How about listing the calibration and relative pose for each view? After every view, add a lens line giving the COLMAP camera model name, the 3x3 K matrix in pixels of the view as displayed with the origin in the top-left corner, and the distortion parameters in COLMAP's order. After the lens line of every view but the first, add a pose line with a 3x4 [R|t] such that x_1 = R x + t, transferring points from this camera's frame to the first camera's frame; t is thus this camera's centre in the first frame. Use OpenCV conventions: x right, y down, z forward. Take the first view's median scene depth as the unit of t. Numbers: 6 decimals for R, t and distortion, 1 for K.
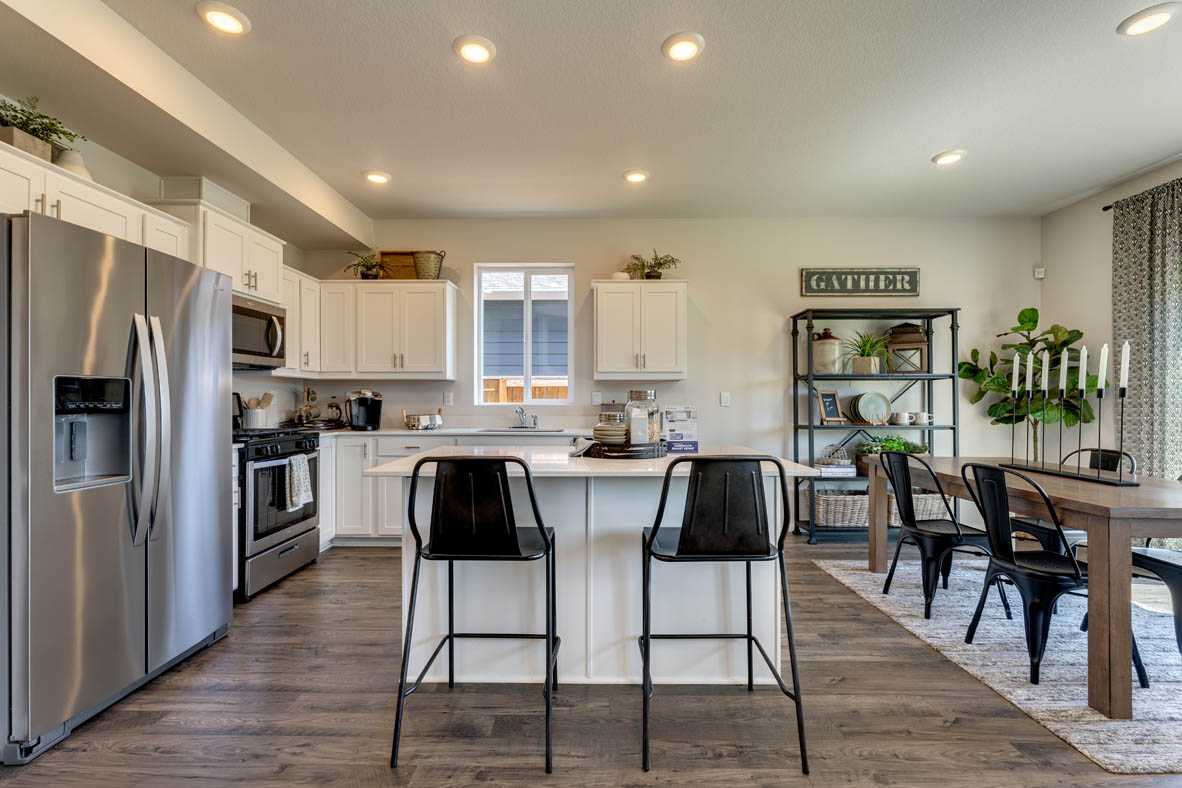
lens RADIAL K [[514.5, 0, 586.2], [0, 514.5, 399.8], [0, 0, 1]] dist [0.000554, -0.000161]
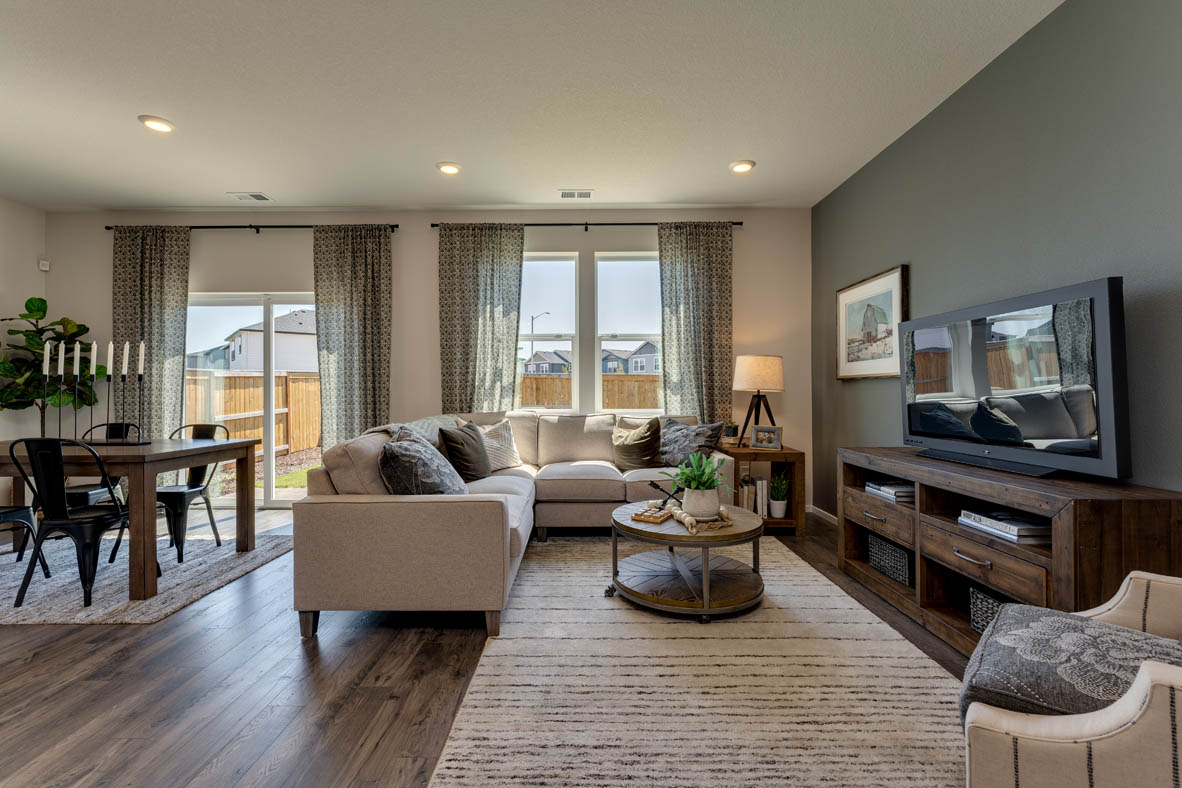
lens RADIAL K [[522.9, 0, 583.0], [0, 522.9, 391.4], [0, 0, 1]] dist [-0.001081, -0.000152]
pose [[-0.004775, -0.000745, 0.999988, -0.207117], [0.000429, 1.000000, 0.000747, 0.011951], [-0.999989, 0.000433, -0.004775, -0.103909]]
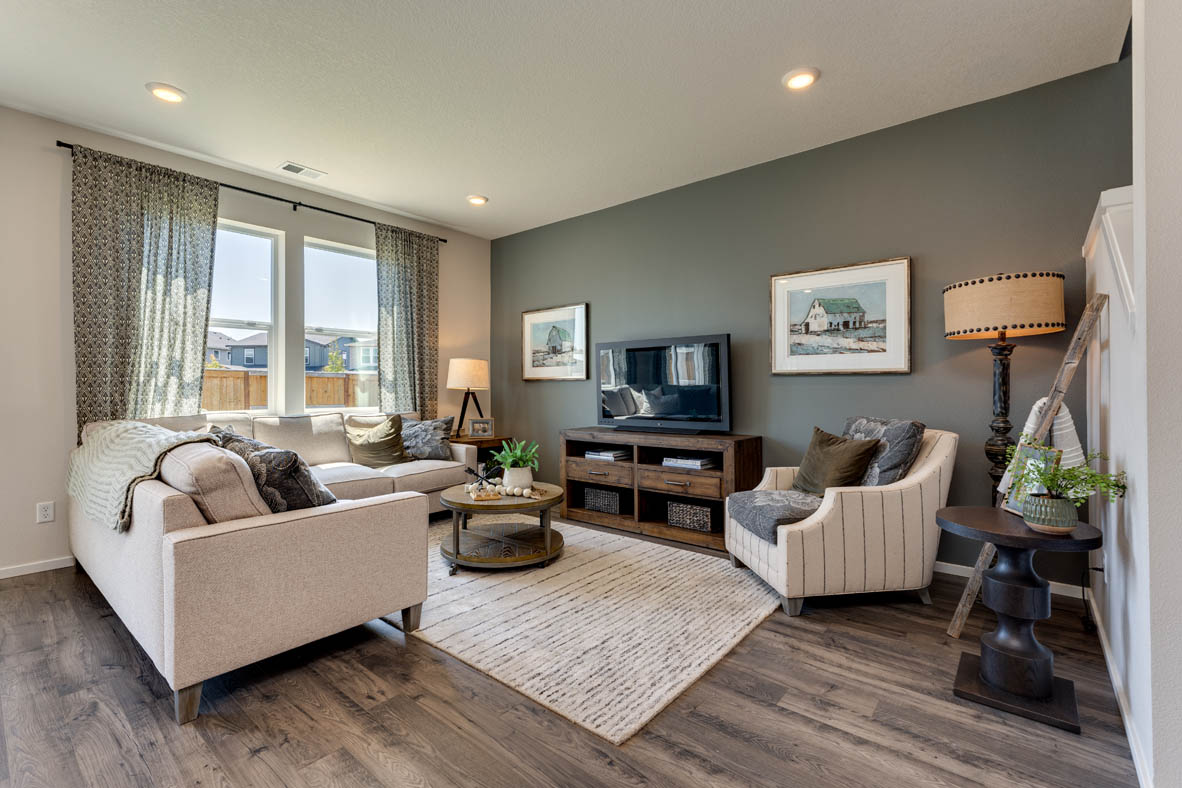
lens RADIAL K [[522.2, 0, 584.5], [0, 522.2, 384.0], [0, 0, 1]] dist [-0.000417, -0.000082]
pose [[-0.772892, 0.006168, 0.634507, -0.151250], [-0.000065, 0.999952, -0.009799, 0.012574], [-0.634537, -0.007614, -0.772855, 0.313228]]
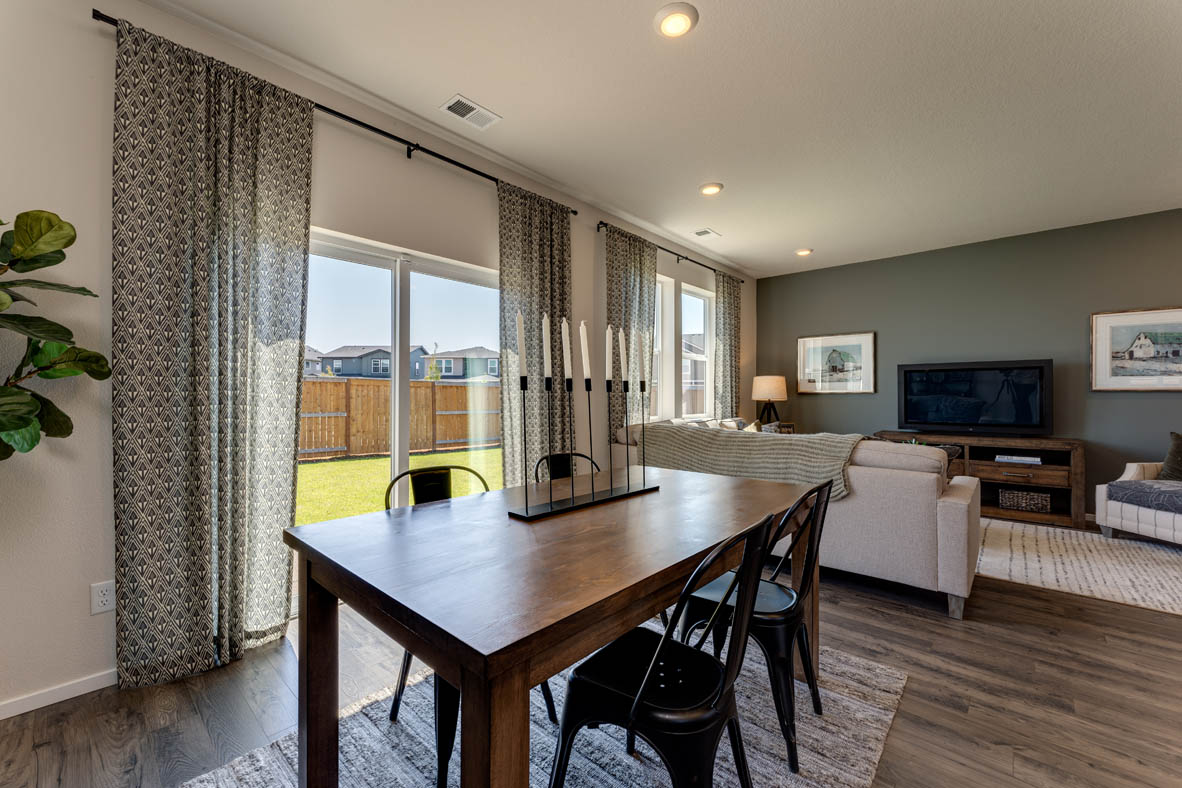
lens RADIAL K [[471.7, 0, 584.1], [0, 471.7, 395.3], [0, 0, 1]] dist [0.000529, -0.000105]
pose [[-0.745309, -0.001563, 0.666718, 0.315152], [-0.003191, 0.999994, -0.001223, 0.001581], [-0.666712, -0.003039, -0.745309, 0.940490]]
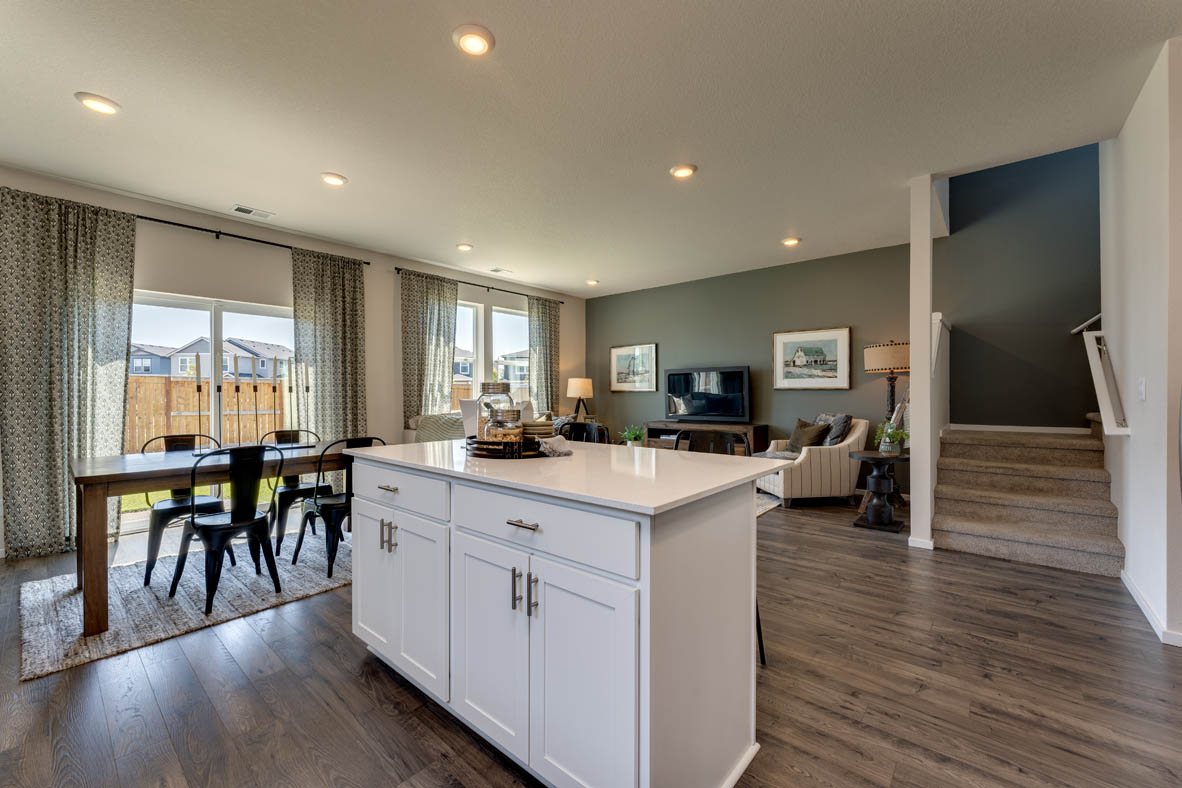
lens RADIAL K [[472.9, 0, 585.1], [0, 472.9, 395.9], [0, 0, 1]] dist [-0.006679, 0.000177]
pose [[-0.763785, -0.002204, 0.645467, -0.316267], [0.000896, 0.999990, 0.004474, 0.000234], [-0.645470, 0.003996, -0.763775, 0.872675]]
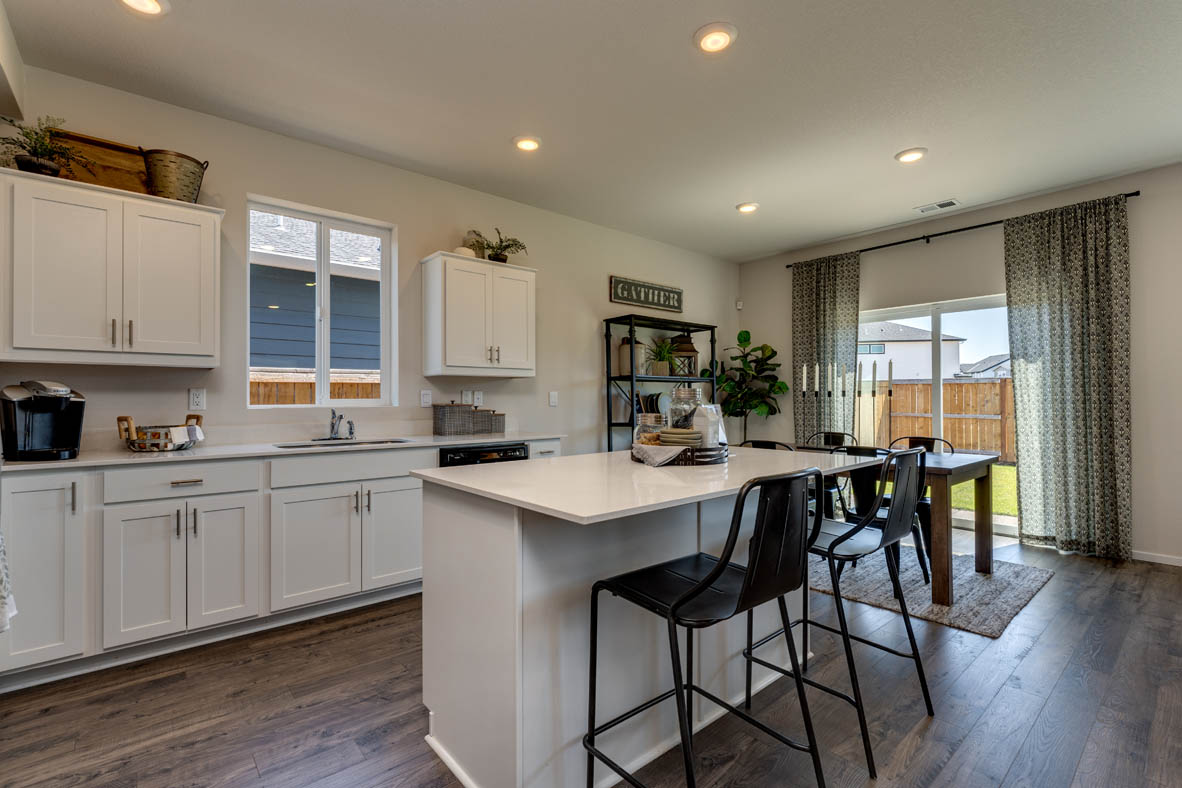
lens RADIAL K [[531.1, 0, 584.9], [0, 531.1, 394.0], [0, 0, 1]] dist [0.000580, 0.000116]
pose [[0.755592, 0.003810, 0.655031, -0.367096], [0.003768, 0.999941, -0.010163, 0.000371], [-0.655031, 0.010147, 0.755533, 0.227606]]
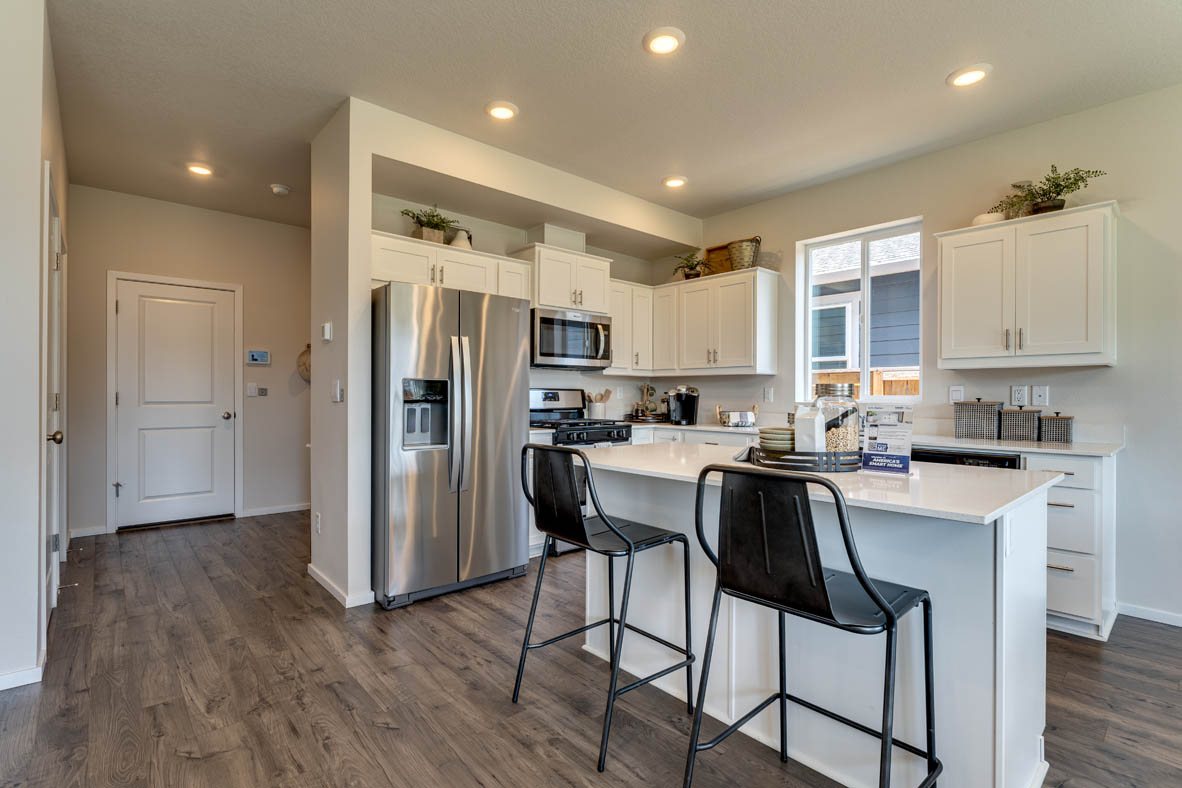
lens RADIAL K [[552.5, 0, 585.7], [0, 552.5, 395.4], [0, 0, 1]] dist [-0.000678, -0.000190]
pose [[0.674150, 0.003482, -0.738587, 0.264262], [-0.004679, 0.999989, 0.000444, 0.000357], [0.738580, 0.003157, 0.674158, 0.099398]]
